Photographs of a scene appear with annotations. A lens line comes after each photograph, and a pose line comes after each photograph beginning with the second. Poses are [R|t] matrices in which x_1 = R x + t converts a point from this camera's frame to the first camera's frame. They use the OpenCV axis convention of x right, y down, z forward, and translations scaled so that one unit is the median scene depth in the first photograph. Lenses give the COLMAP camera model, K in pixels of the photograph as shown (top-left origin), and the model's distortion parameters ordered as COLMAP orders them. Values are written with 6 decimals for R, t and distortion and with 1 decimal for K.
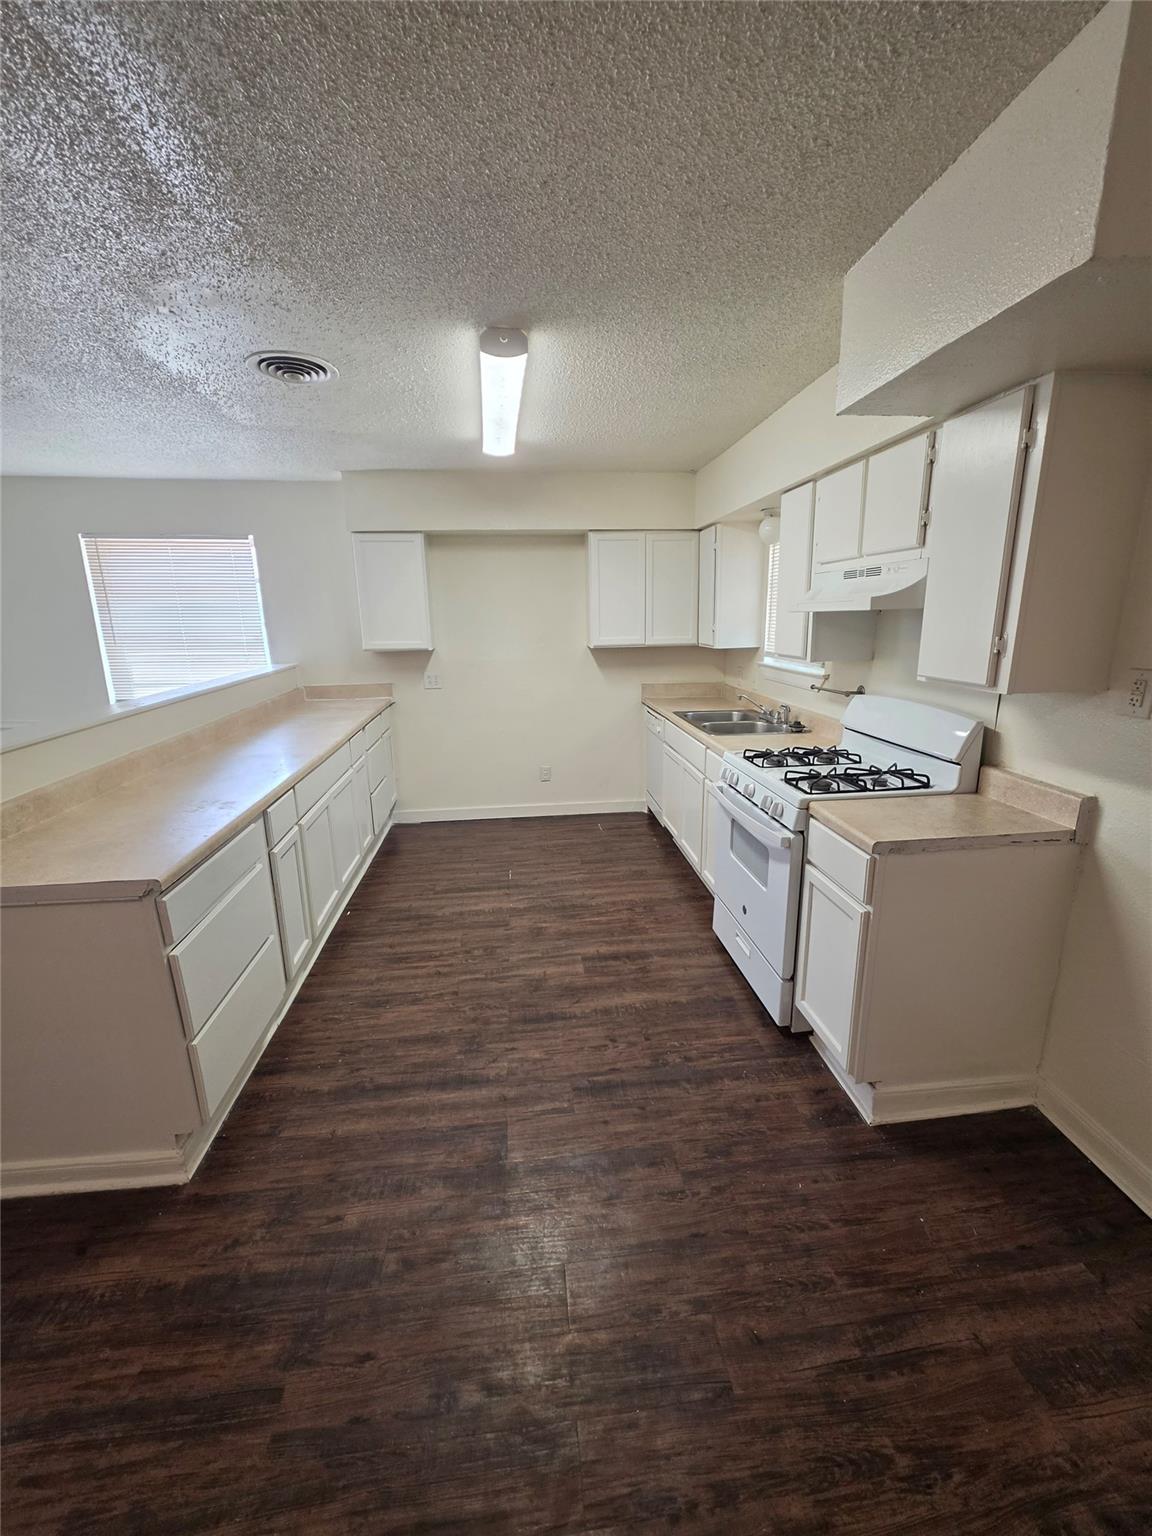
lens RADIAL K [[621.5, 0, 576.1], [0, 621.5, 766.0], [0, 0, 1]] dist [0.003057, 0.000156]
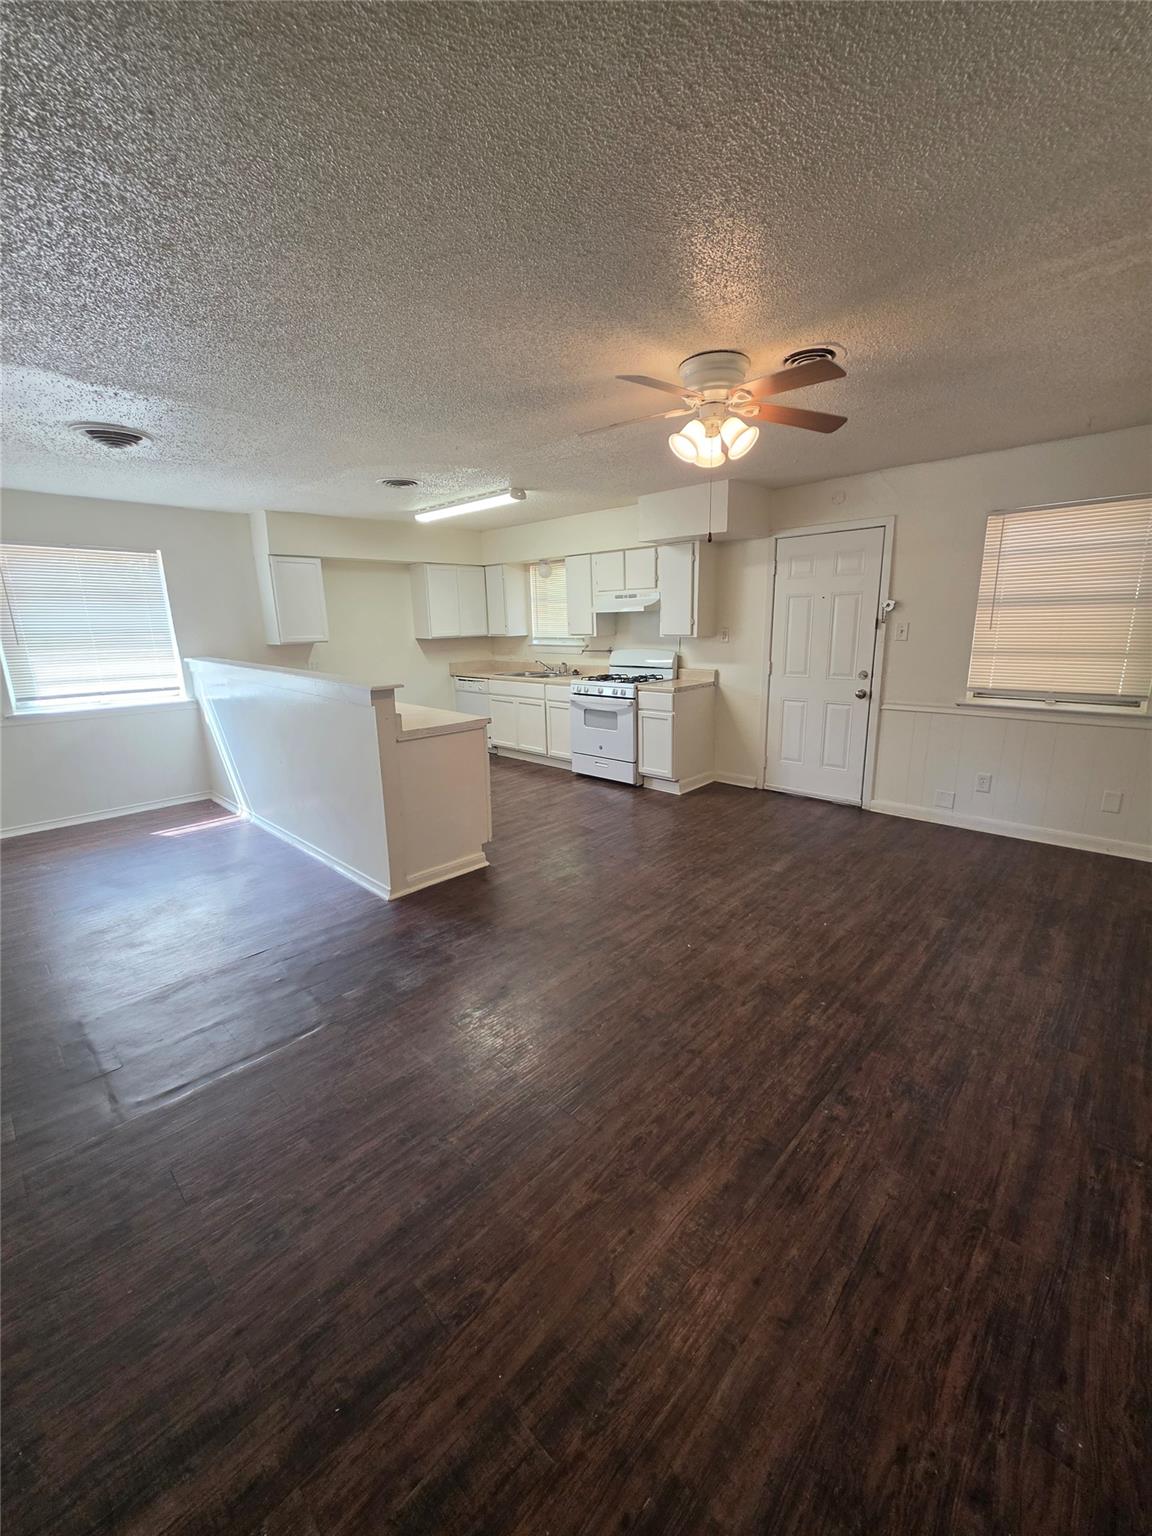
lens RADIAL K [[621.5, 0, 573.9], [0, 621.5, 766.7], [0, 0, 1]] dist [0.003057, 0.000156]
pose [[0.762859, -0.151327, 0.628607, -1.447674], [0.162811, 0.985856, 0.039746, 0.237255], [-0.625730, 0.072024, 0.776707, -0.780628]]
